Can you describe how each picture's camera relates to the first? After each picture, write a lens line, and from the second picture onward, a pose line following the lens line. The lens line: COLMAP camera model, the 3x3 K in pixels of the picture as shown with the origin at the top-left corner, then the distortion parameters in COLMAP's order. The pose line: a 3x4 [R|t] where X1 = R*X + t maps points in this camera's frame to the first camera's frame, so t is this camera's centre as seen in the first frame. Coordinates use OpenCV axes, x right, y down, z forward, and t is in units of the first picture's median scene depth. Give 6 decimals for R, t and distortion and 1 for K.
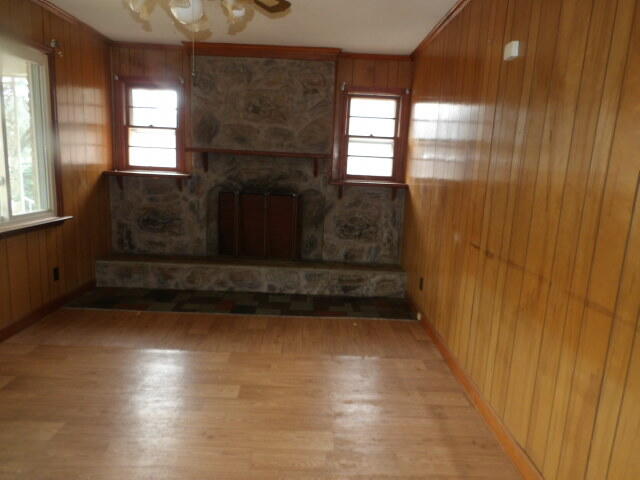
lens RADIAL K [[454.8, 0, 318.9], [0, 454.8, 240.7], [0, 0, 1]] dist [-0.001666, 0.023146]
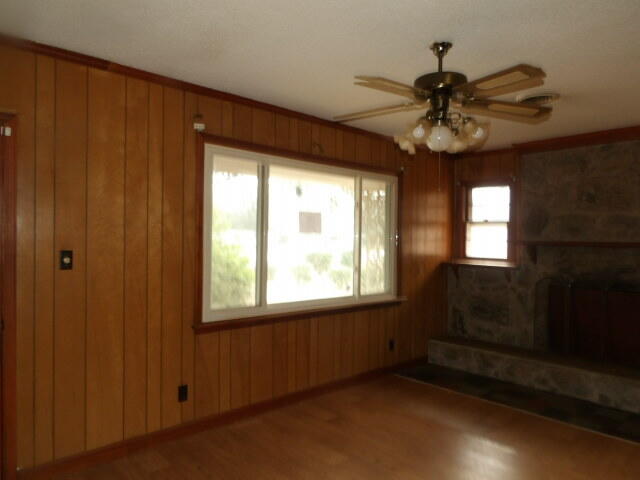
lens RADIAL K [[454.8, 0, 317.4], [0, 454.8, 239.7], [0, 0, 1]] dist [-0.001666, 0.023146]
pose [[0.685620, -0.028133, -0.727416, 0.156286], [-0.115778, 0.982320, -0.147116, -0.001137], [0.718694, 0.185084, 0.670241, -0.016973]]
